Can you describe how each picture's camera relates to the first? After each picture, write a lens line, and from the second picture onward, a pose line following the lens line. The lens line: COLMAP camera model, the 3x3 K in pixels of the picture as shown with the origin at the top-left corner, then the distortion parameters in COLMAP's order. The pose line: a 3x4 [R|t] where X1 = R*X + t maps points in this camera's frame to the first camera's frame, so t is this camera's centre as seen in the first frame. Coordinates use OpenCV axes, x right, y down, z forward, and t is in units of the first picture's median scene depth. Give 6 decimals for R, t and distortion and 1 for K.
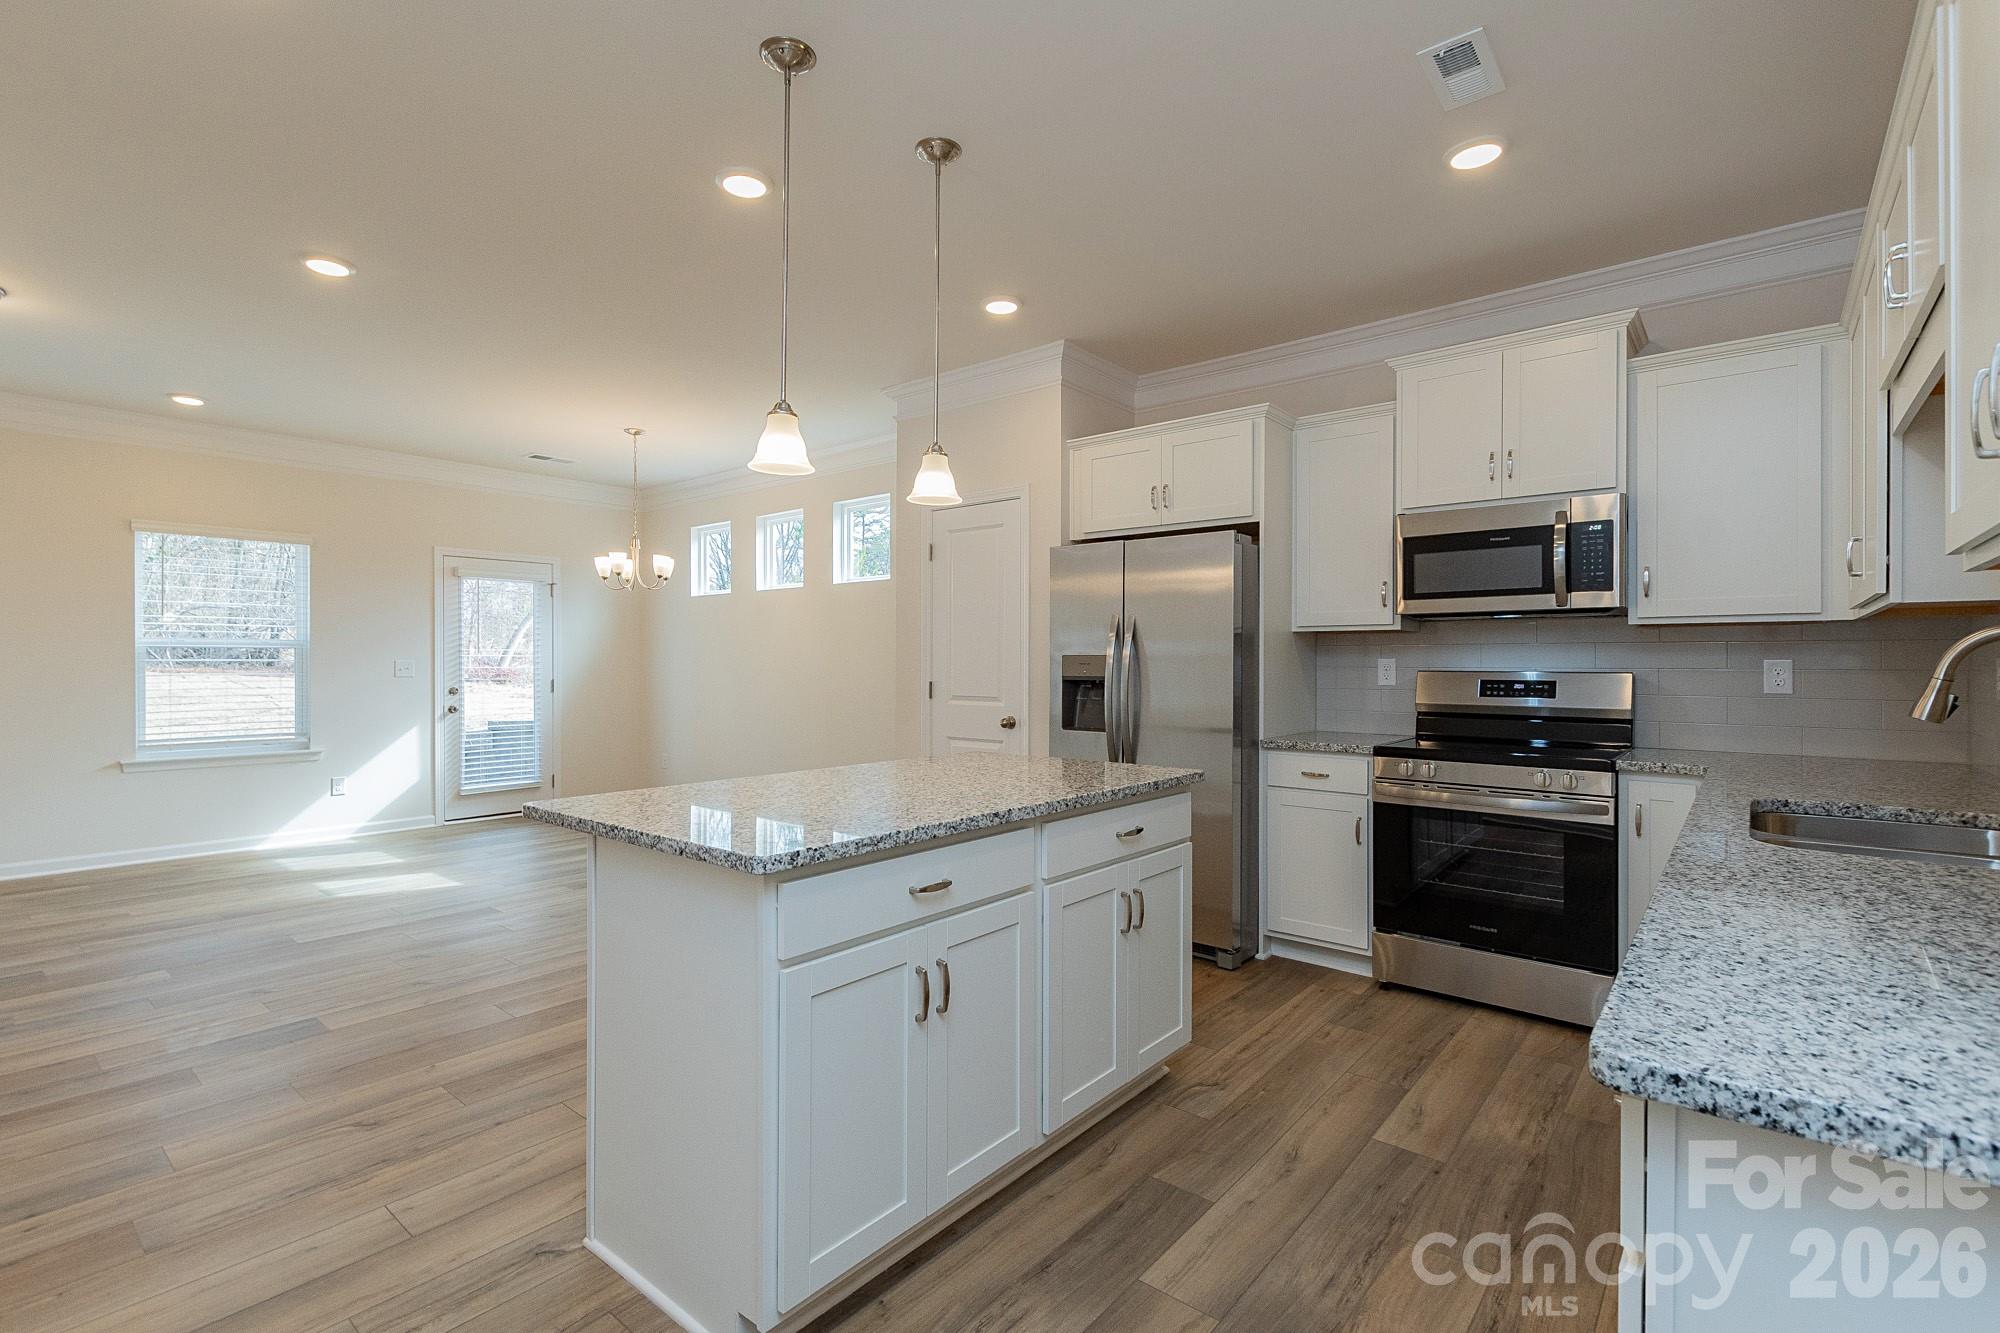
lens RADIAL K [[904.5, 0, 1020.7], [0, 904.5, 667.8], [0, 0, 1]] dist [0.002194, -0.004303]
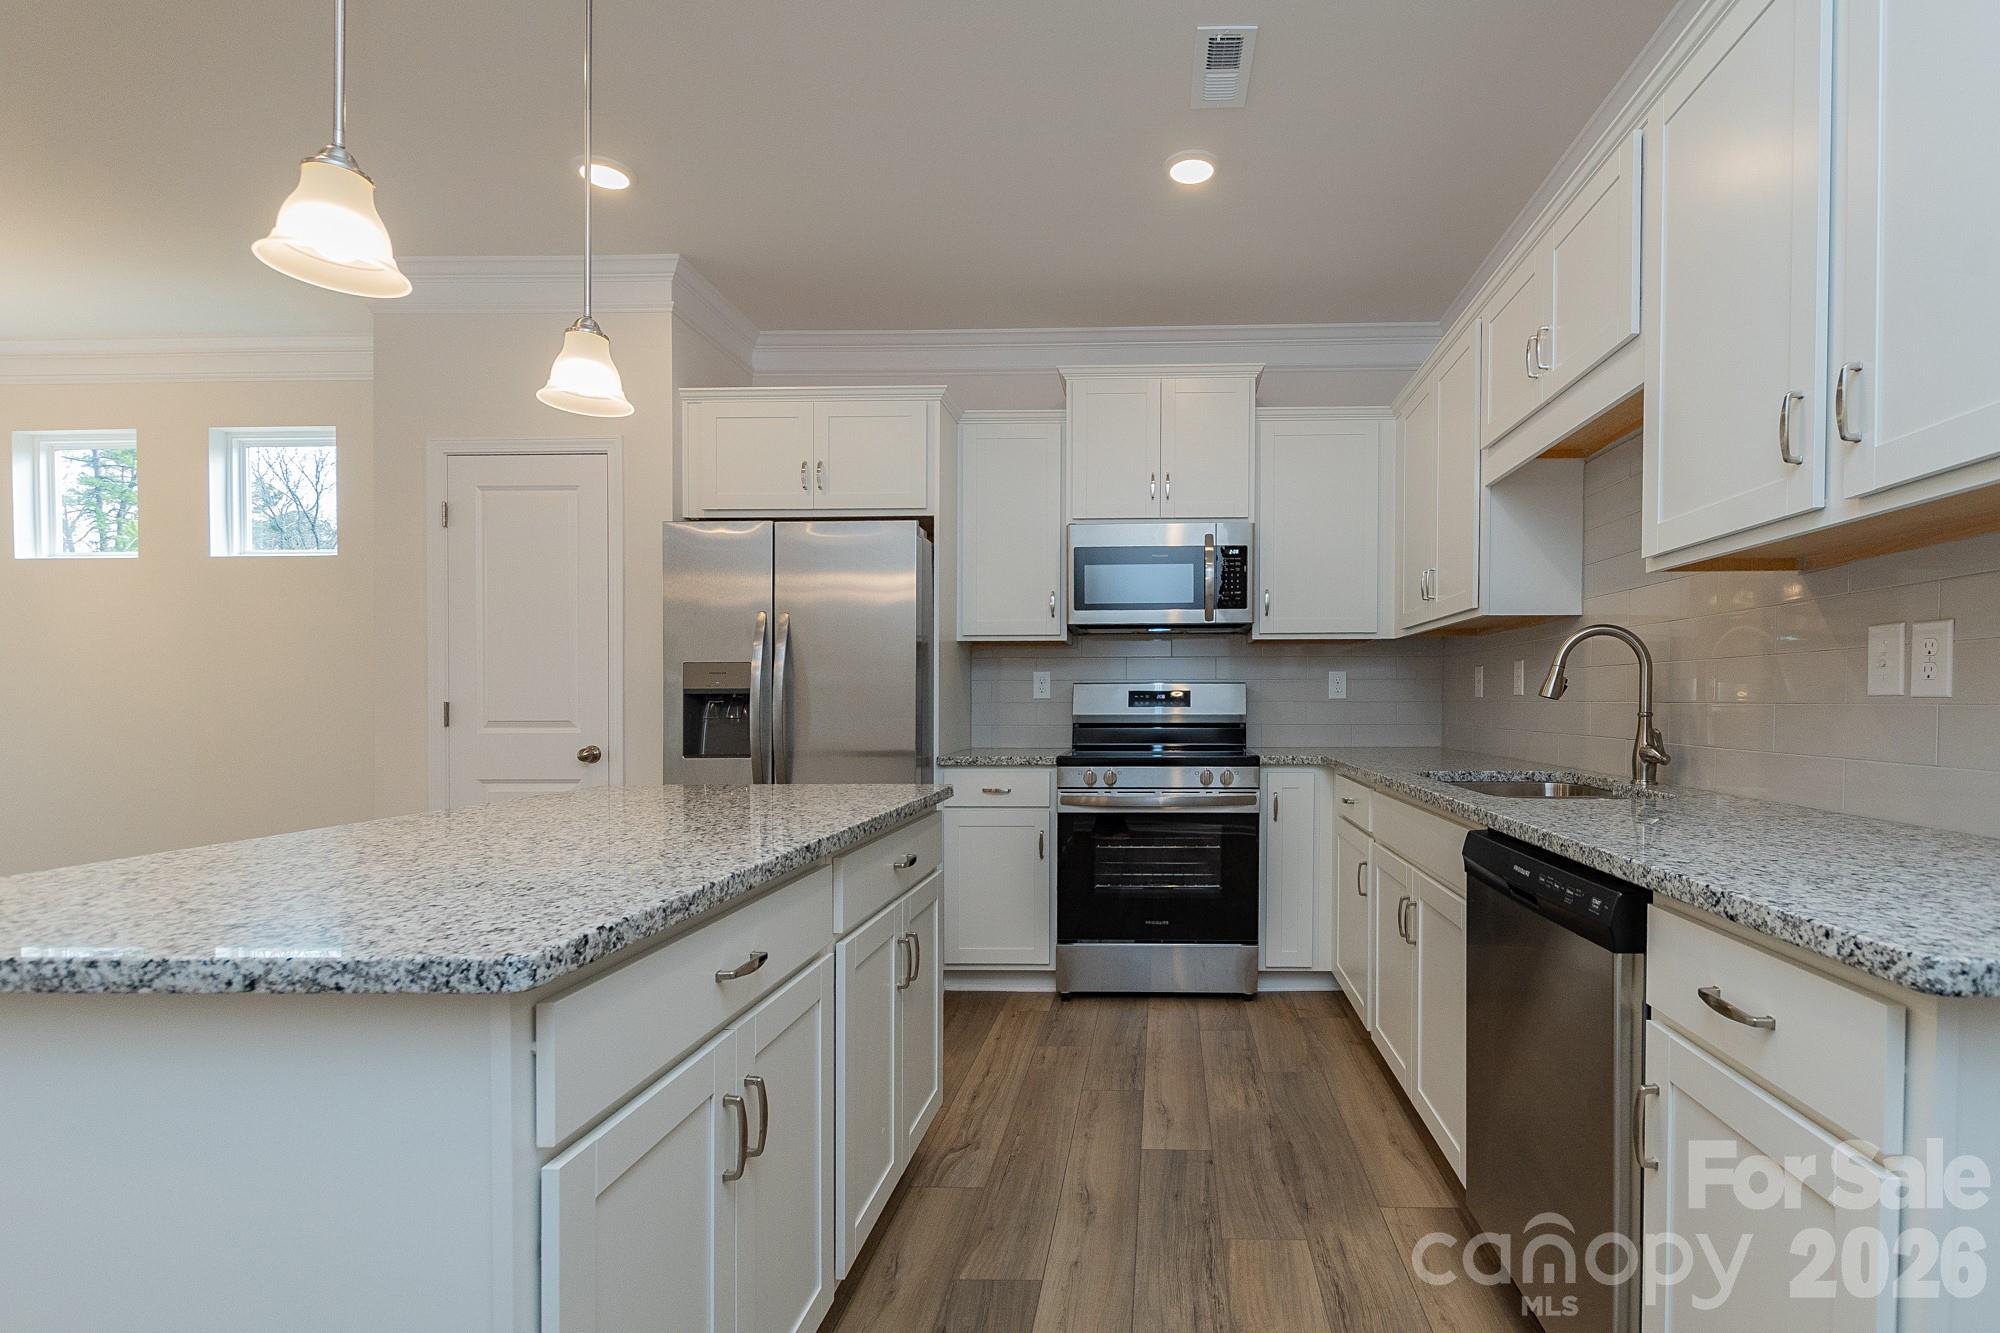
lens RADIAL K [[904.5, 0, 1158.9], [0, 904.5, 712.1], [0, 0, 1]] dist [0.002194, -0.004303]
pose [[0.789425, -0.015796, 0.613643, -0.134228], [0.010703, 0.999871, 0.011969, 0.030260], [-0.613753, -0.002880, 0.789493, 0.165245]]
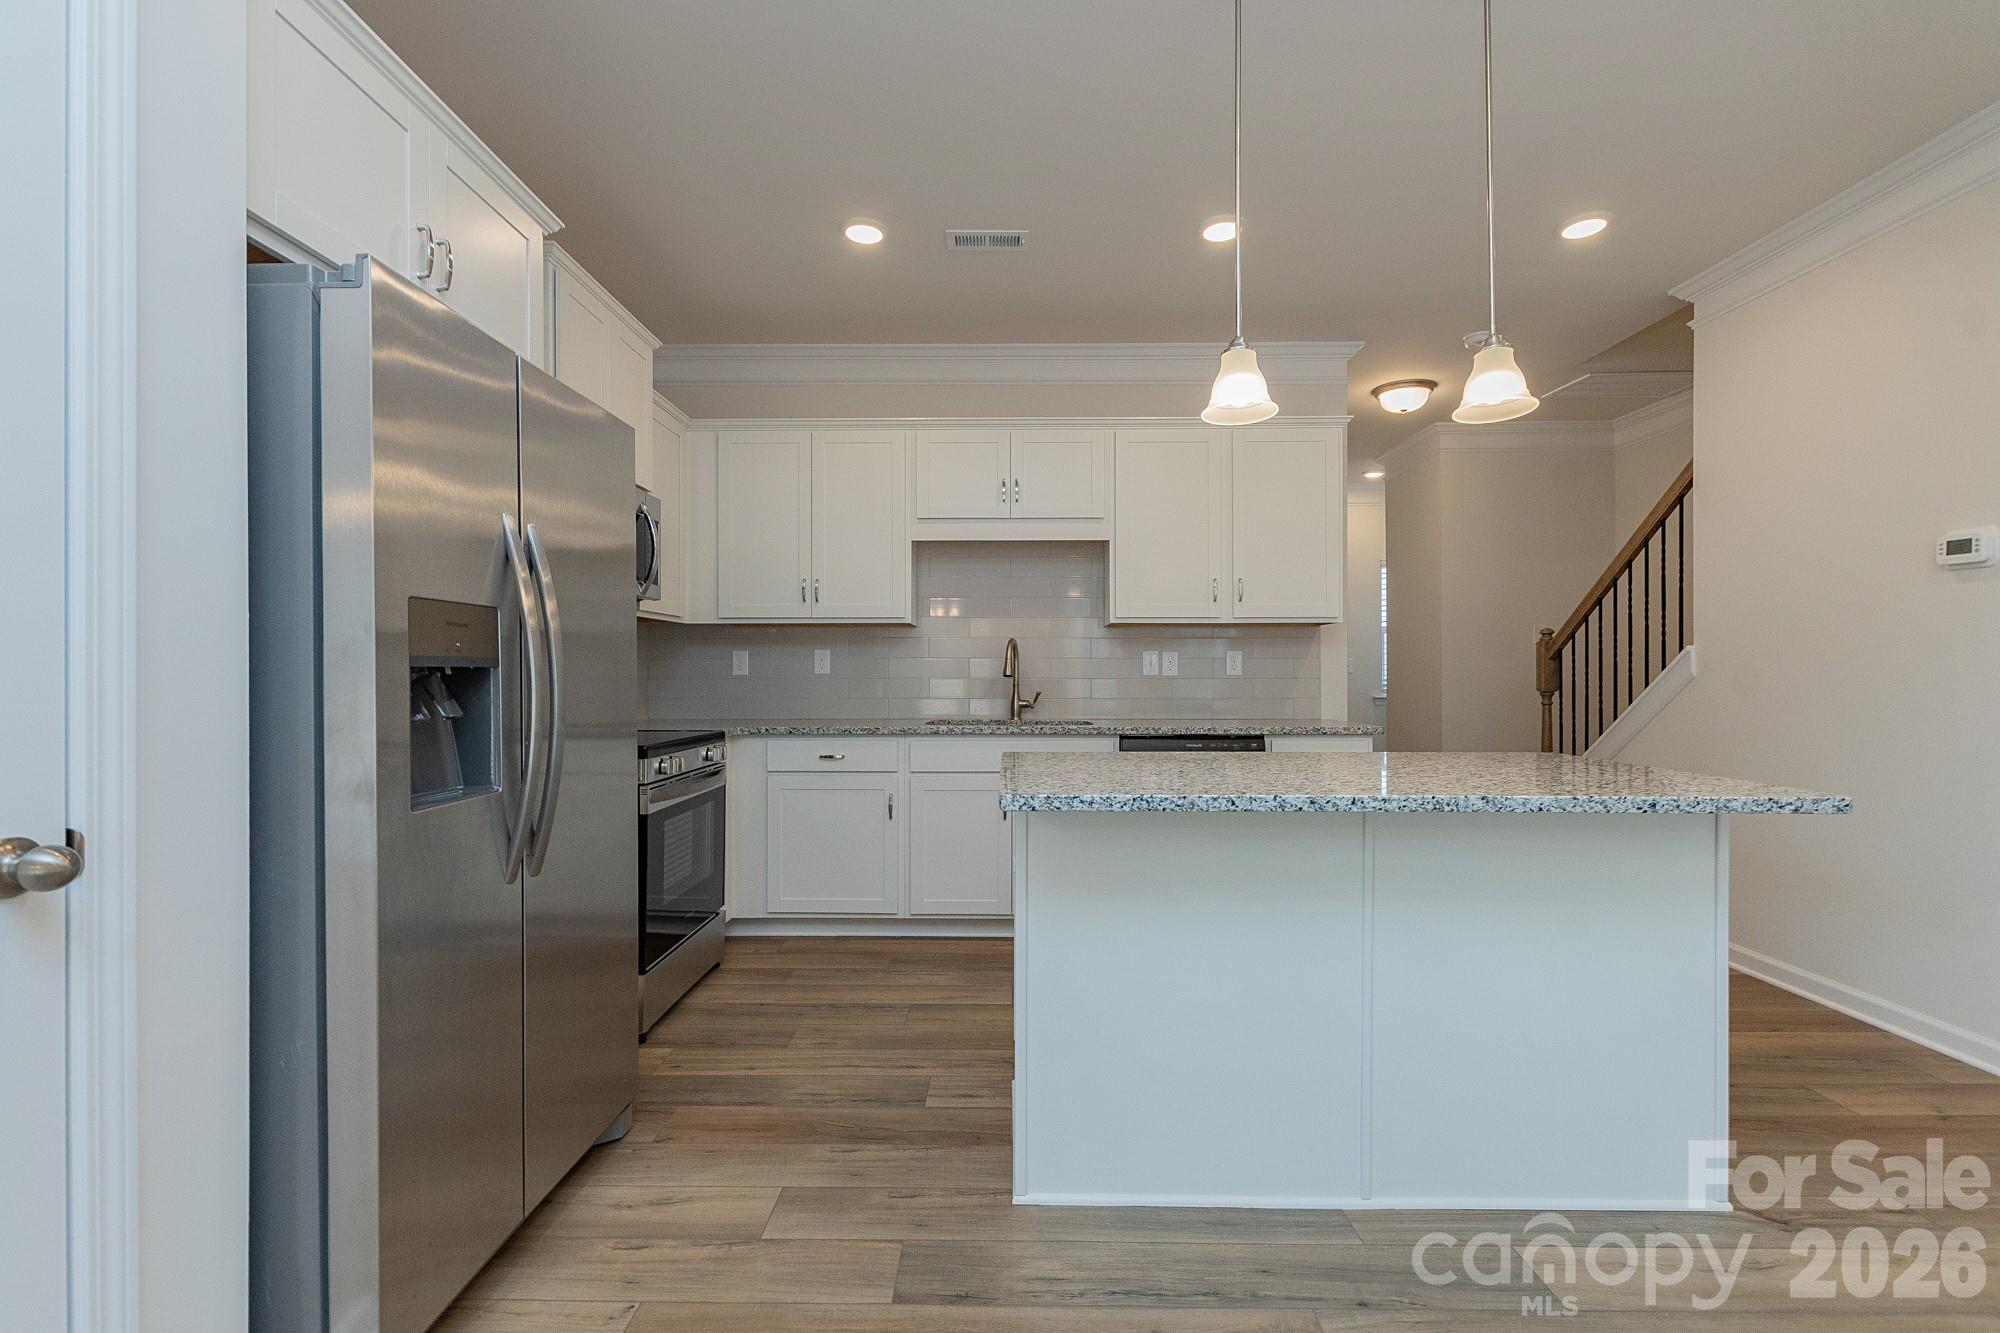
lens RADIAL K [[872.0, 0, 986.4], [0, 872.0, 660.7], [0, 0, 1]] dist [0.002667, 0.000657]
pose [[-0.595397, 0.005182, 0.803415, -0.449993], [0.001215, 0.999984, -0.005550, 0.015610], [-0.803431, -0.002328, -0.595394, 1.299308]]
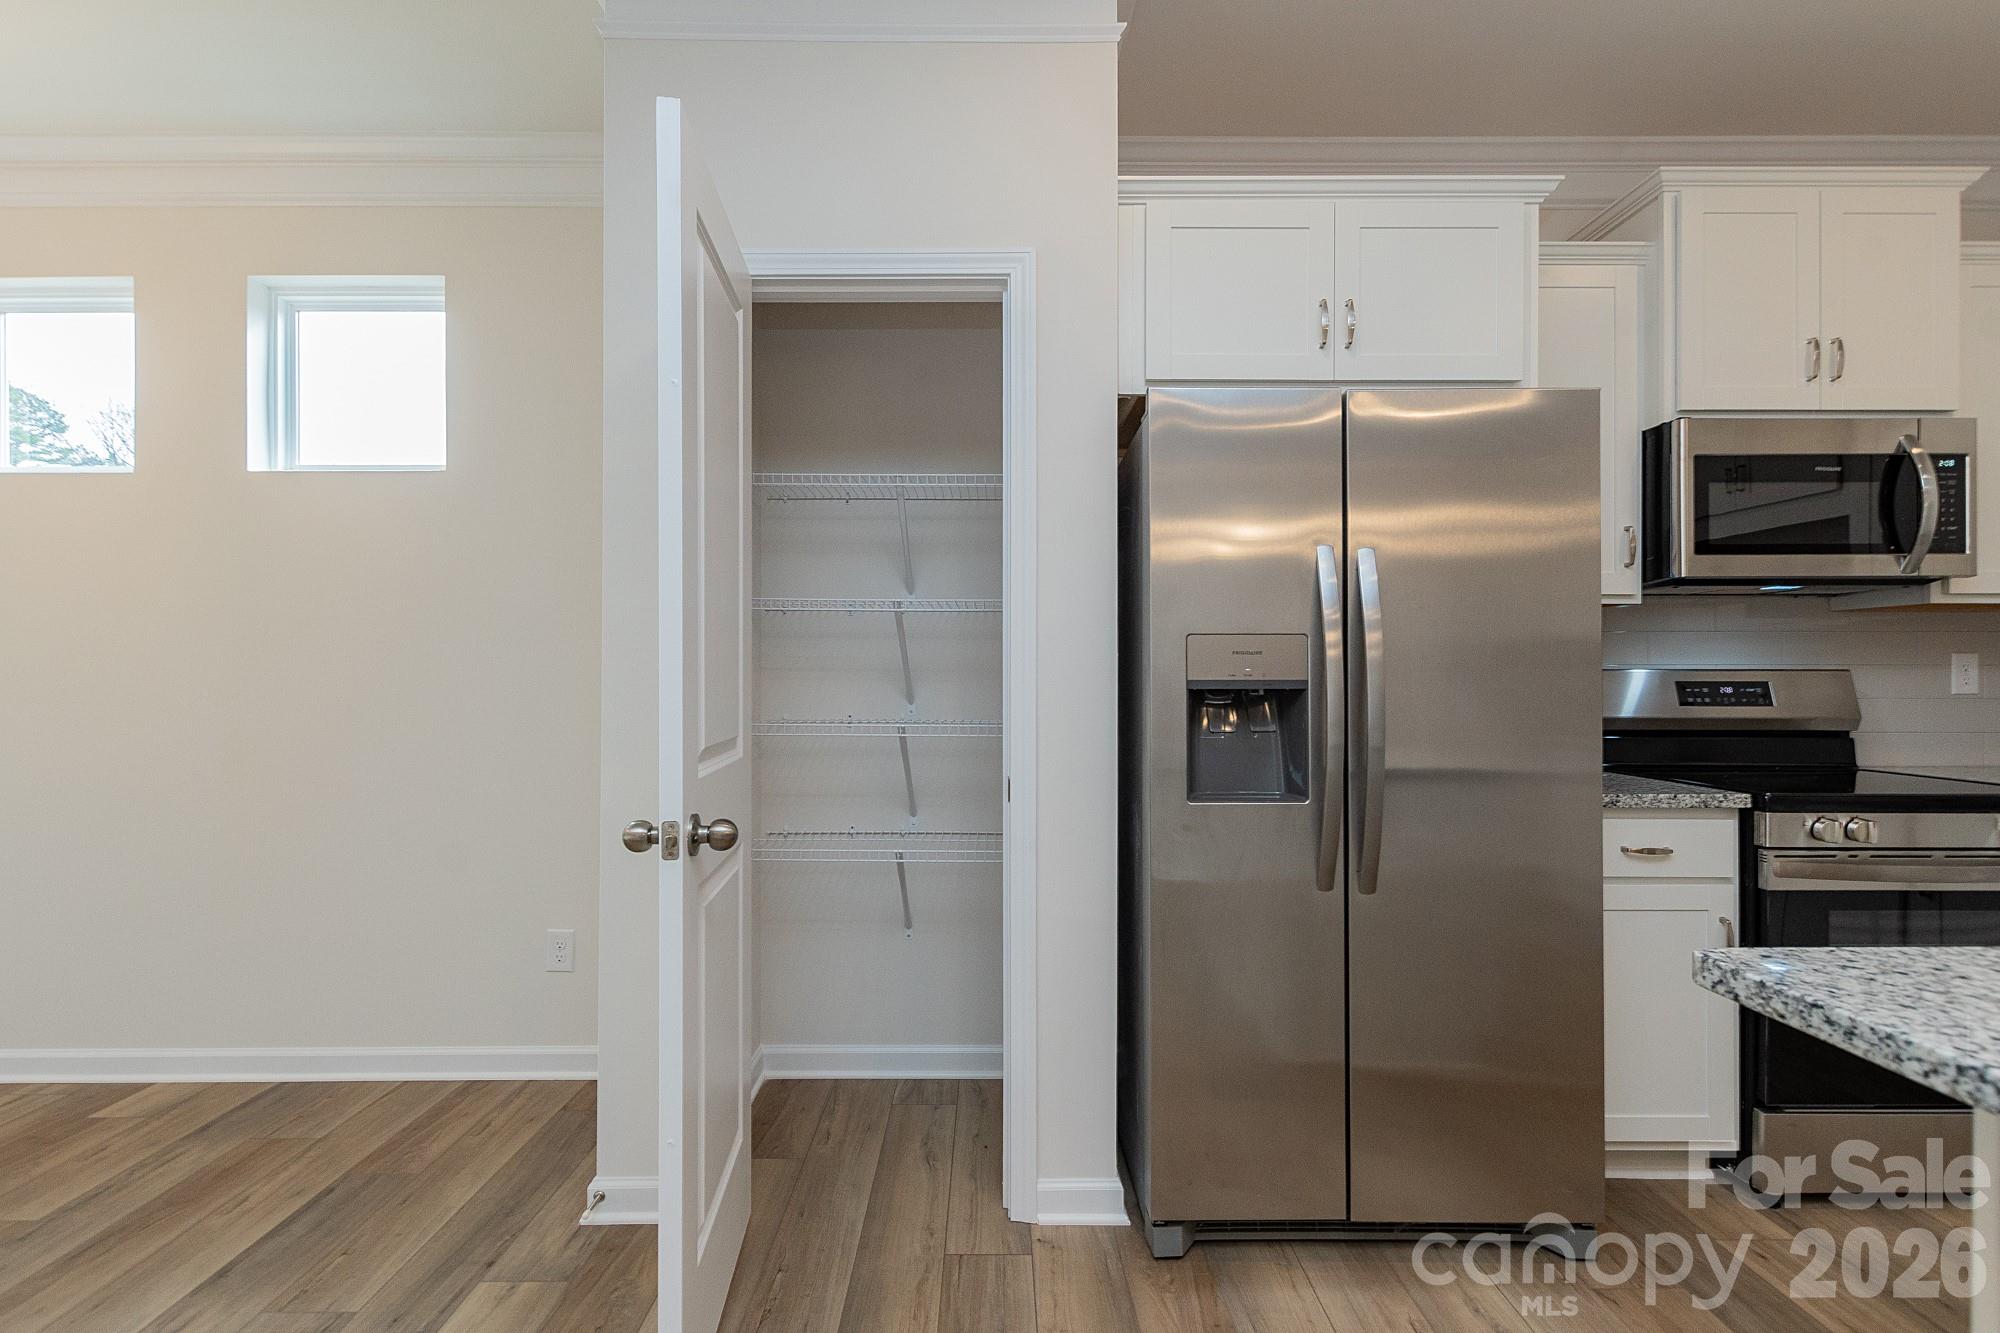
lens RADIAL K [[904.5, 0, 1028.4], [0, 904.5, 675.7], [0, 0, 1]] dist [0.002194, -0.004303]
pose [[0.781891, -0.002746, 0.623409, -0.366354], [0.006331, 0.999974, -0.003535, 0.009294], [-0.623383, 0.006711, 0.781888, 0.894946]]
